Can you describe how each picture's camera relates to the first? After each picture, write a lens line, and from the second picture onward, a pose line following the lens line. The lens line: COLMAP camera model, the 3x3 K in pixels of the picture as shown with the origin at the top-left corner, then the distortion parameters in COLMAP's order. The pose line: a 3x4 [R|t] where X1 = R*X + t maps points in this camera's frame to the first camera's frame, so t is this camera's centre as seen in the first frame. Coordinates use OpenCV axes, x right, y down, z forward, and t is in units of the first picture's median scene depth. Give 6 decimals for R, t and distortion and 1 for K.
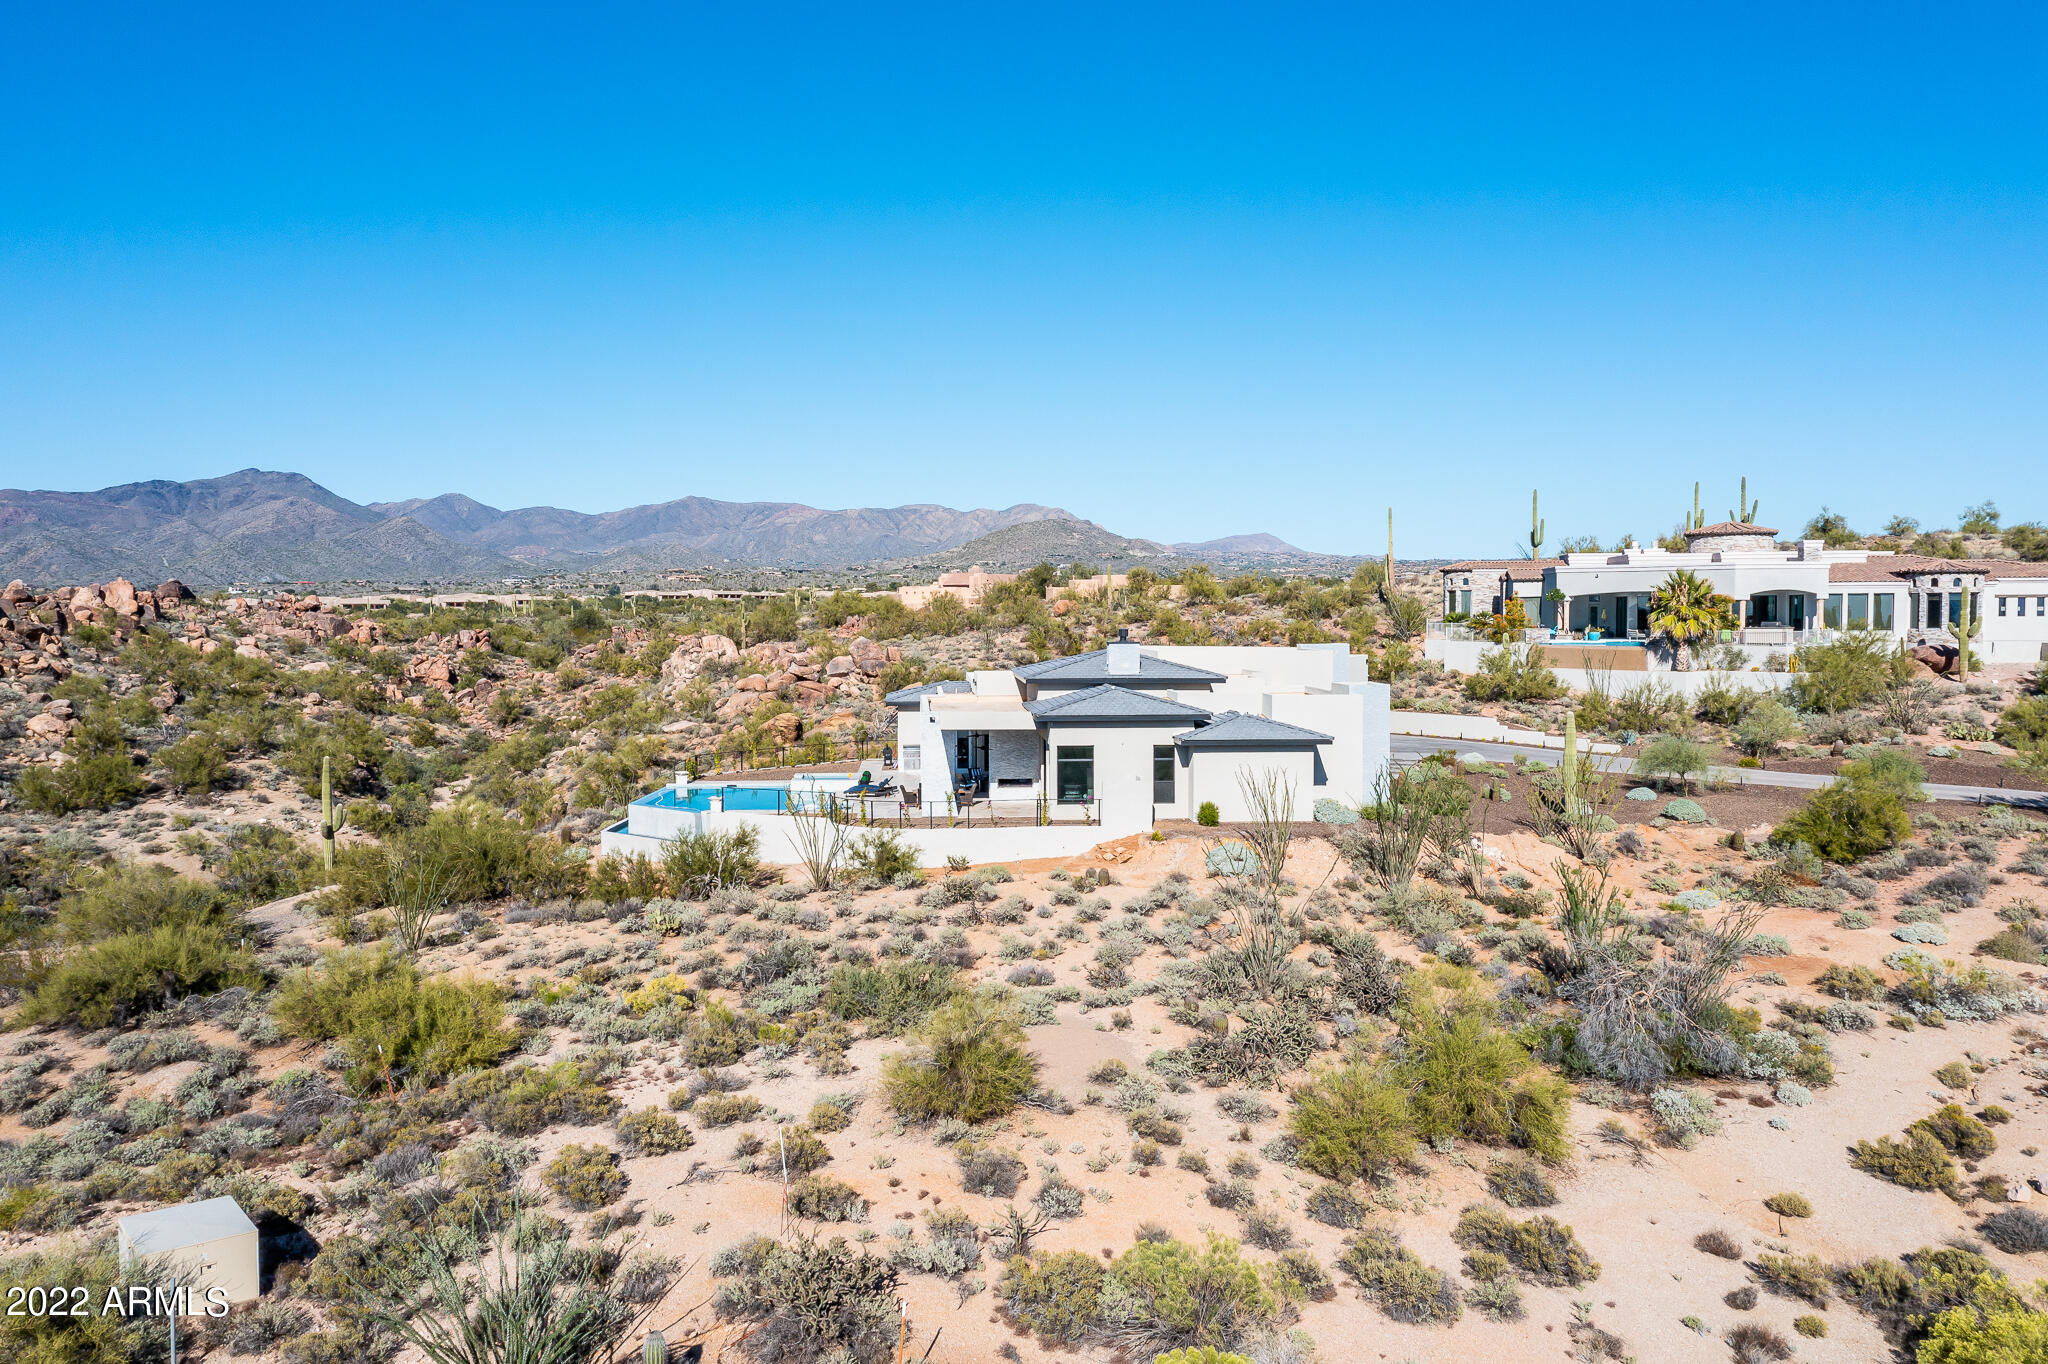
lens RADIAL K [[1603.1, 0, 1011.2], [0, 1603.1, 684.9], [0, 0, 1]] dist [-0.032966, 0.068013]
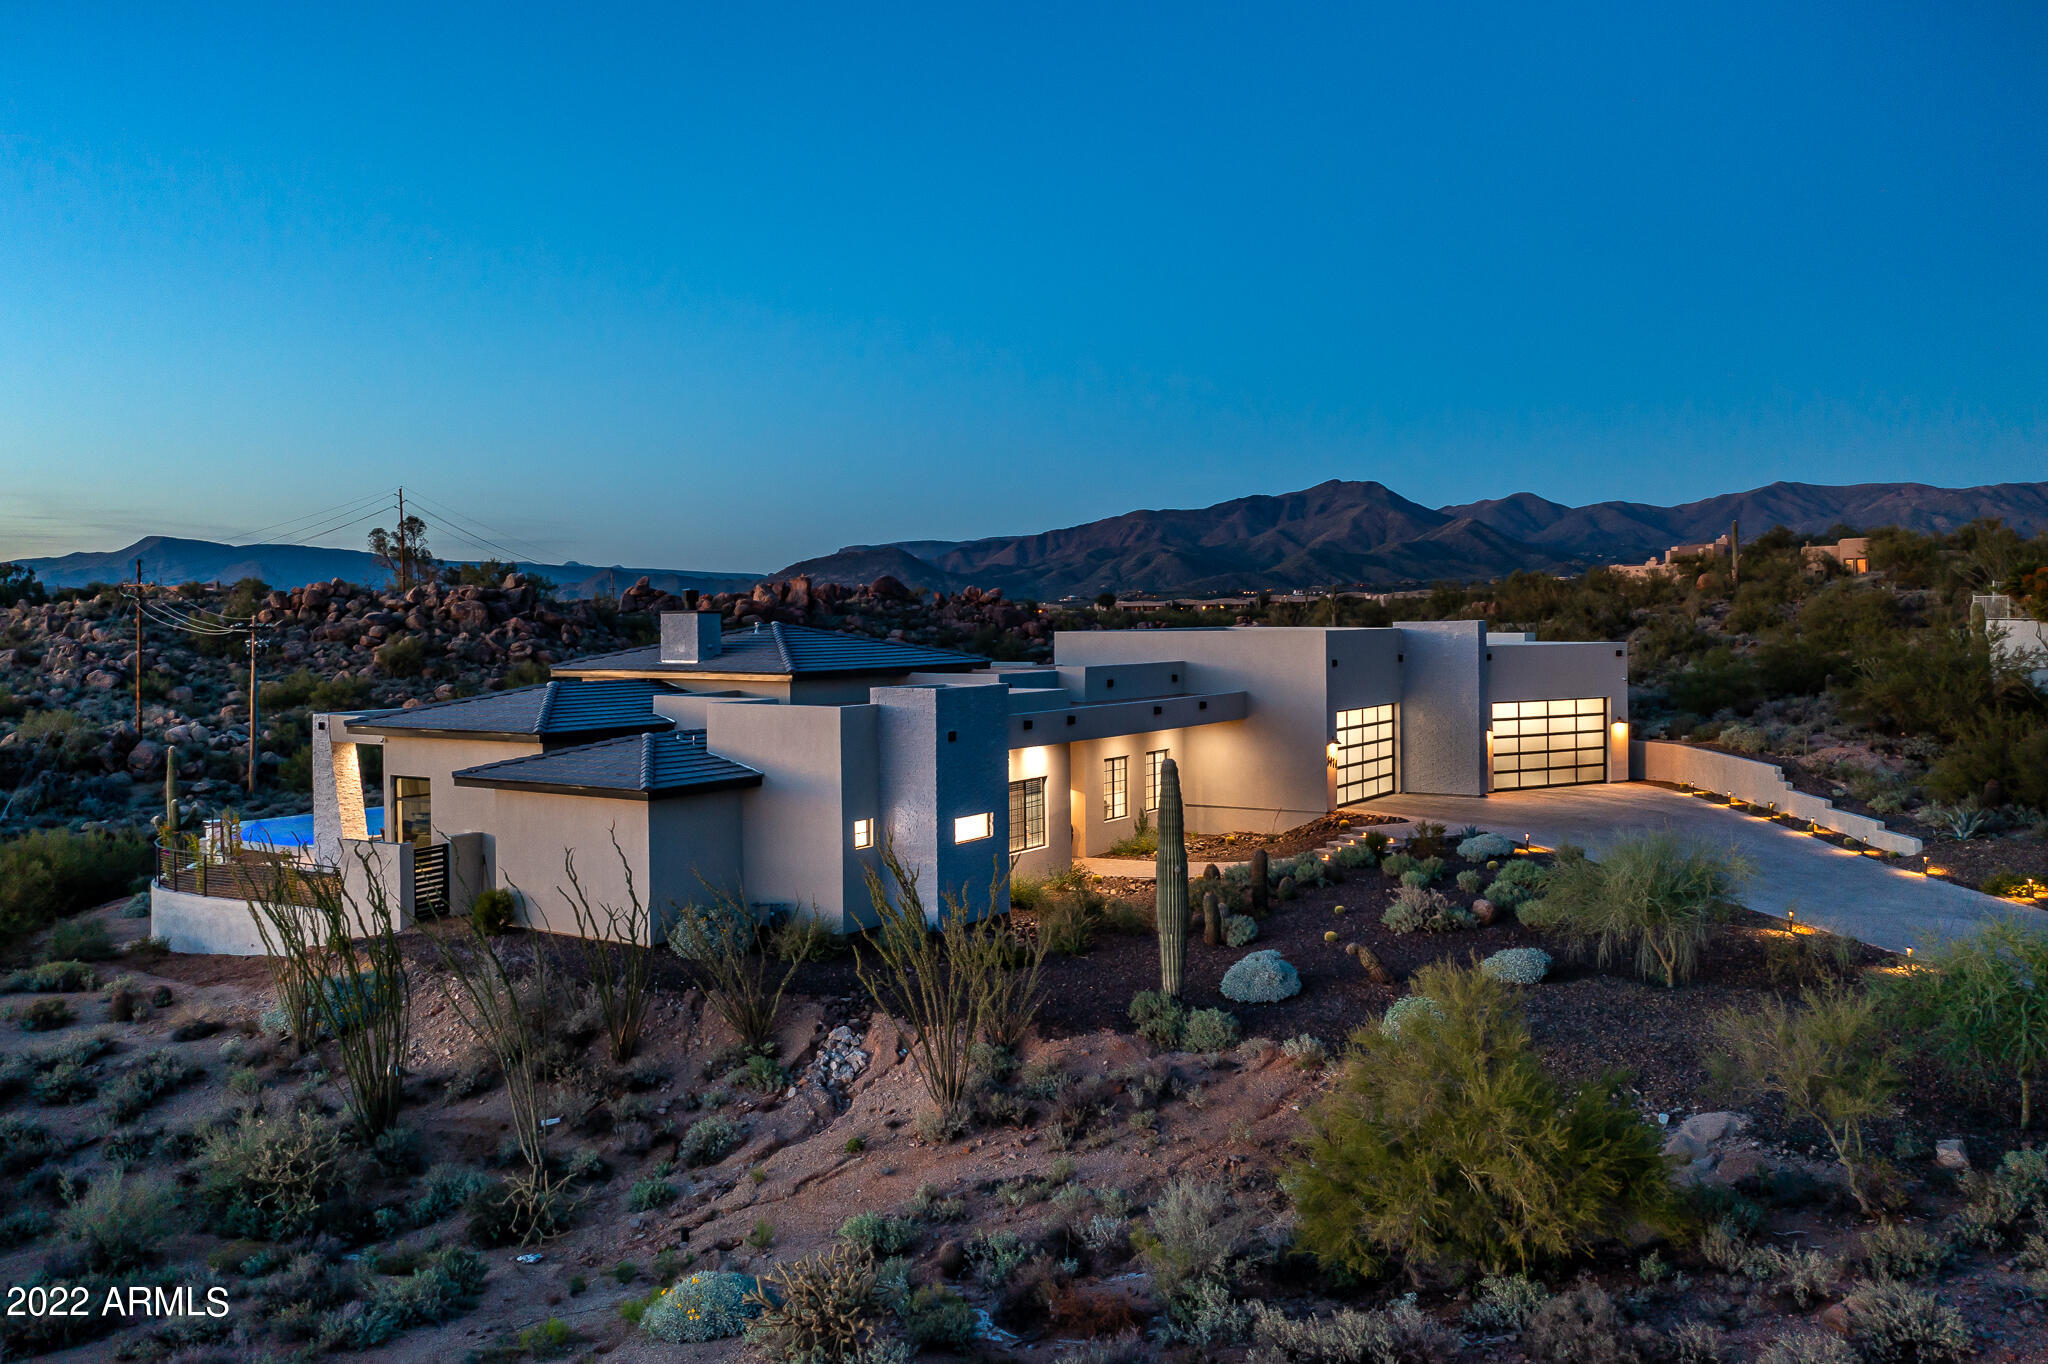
lens RADIAL K [[1622.2, 0, 1024.0], [0, 1622.2, 682.0], [0, 0, 1]] dist [-0.048326, 0.062959]
pose [[0.806183, 0.014059, -0.591500, 0.298103], [-0.015021, 0.999882, 0.003293, -0.001324], [0.591476, 0.006231, 0.806298, 0.328591]]
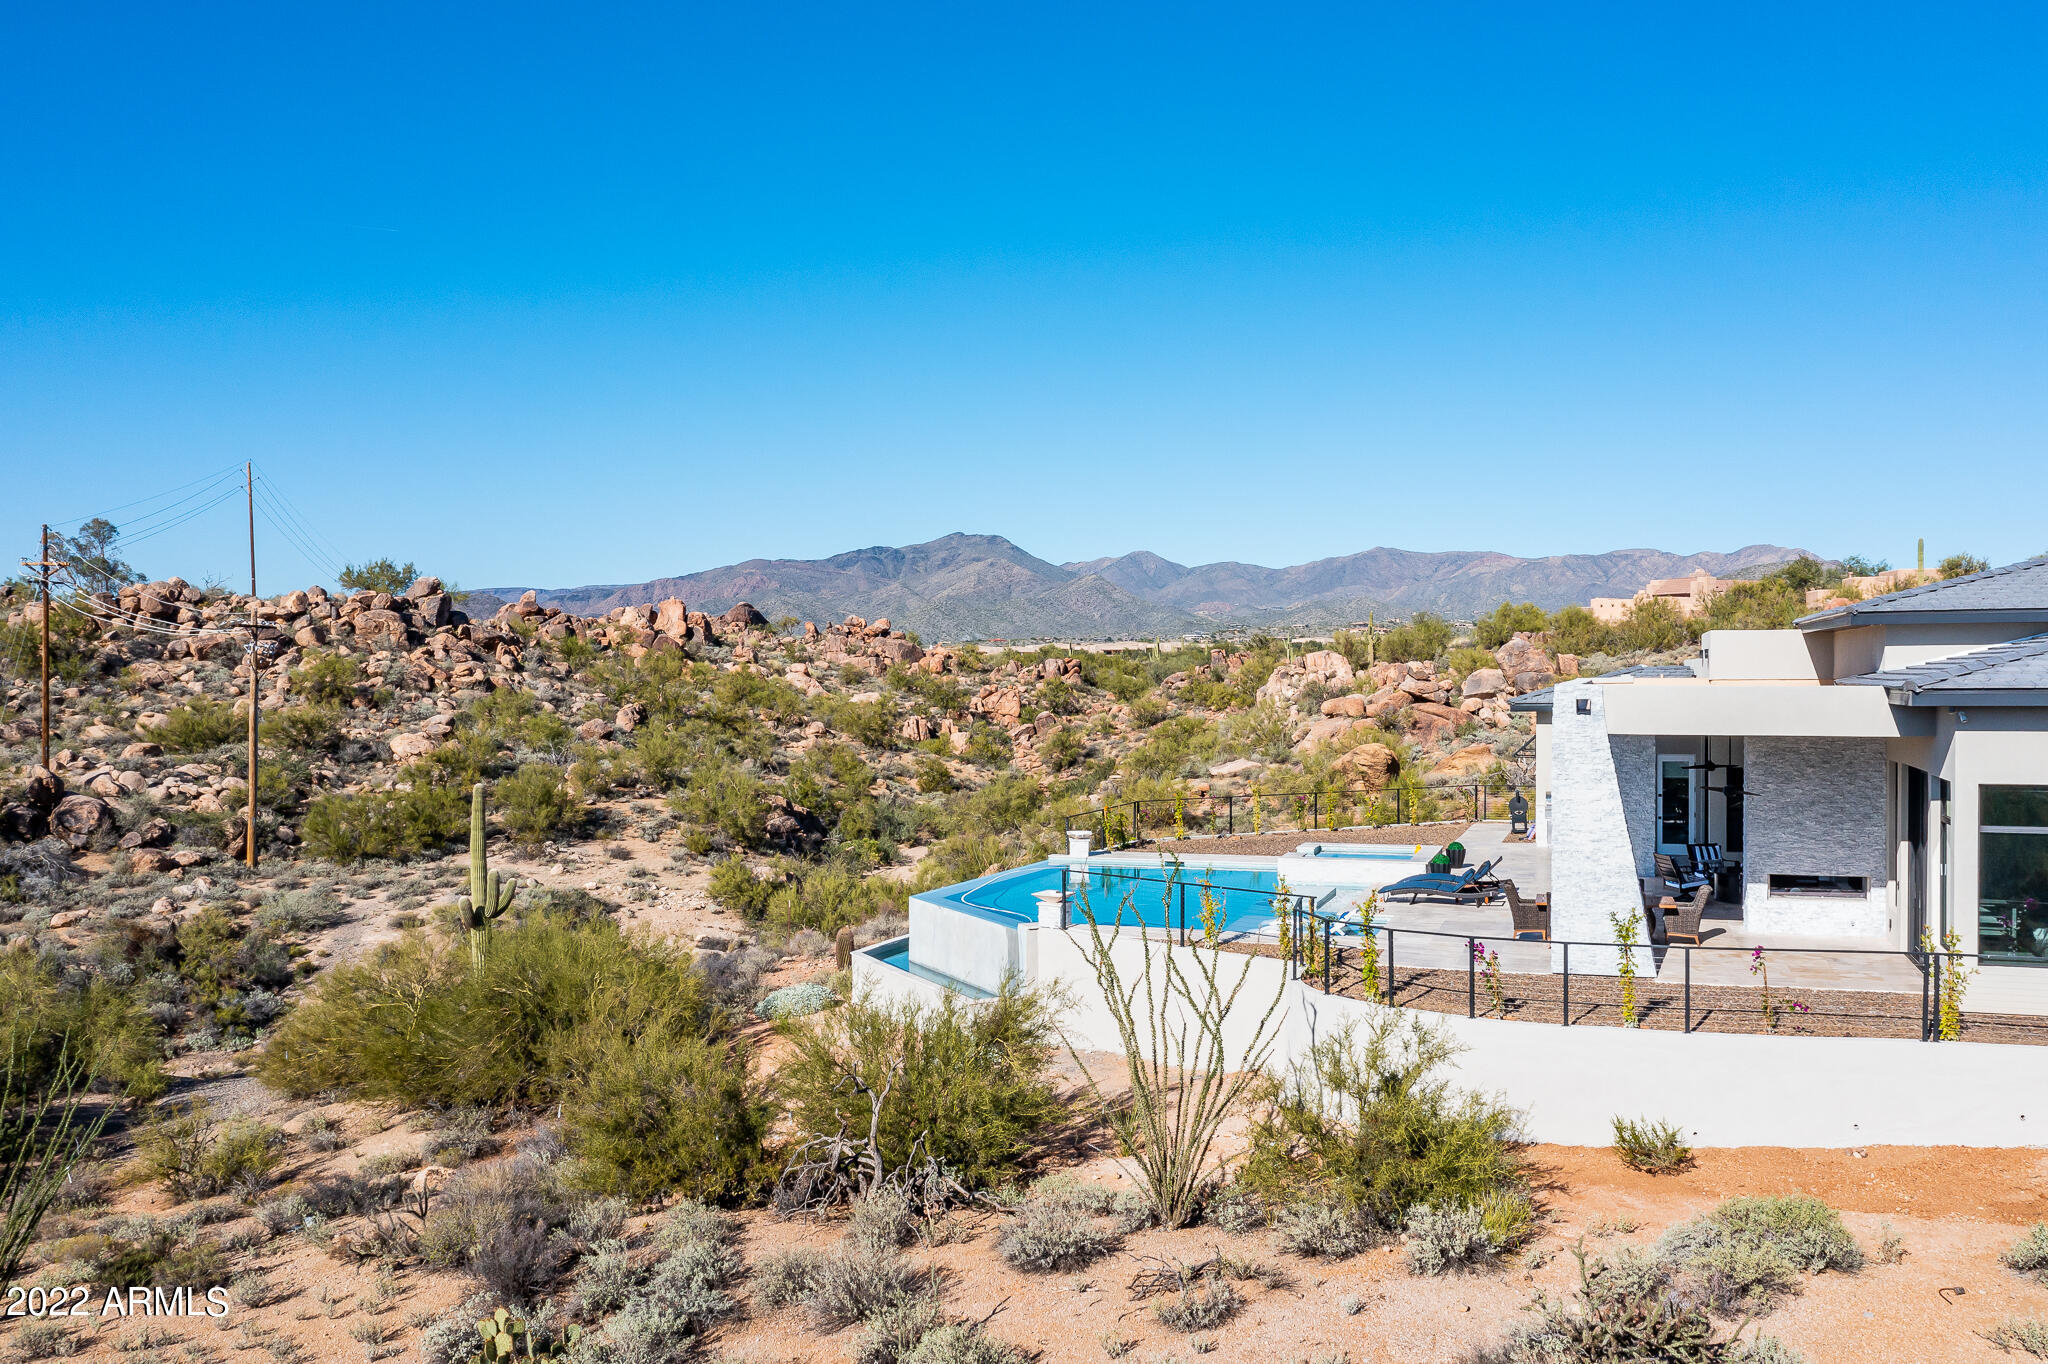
lens RADIAL K [[1698.9, 0, 1061.3], [0, 1698.9, 690.0], [0, 0, 1]] dist [-0.031879, 0.065125]
pose [[0.928001, 0.001017, -0.372575, -0.008087], [-0.013358, 0.999444, -0.030543, 0.016219], [0.372337, 0.033321, 0.927499, 0.310233]]
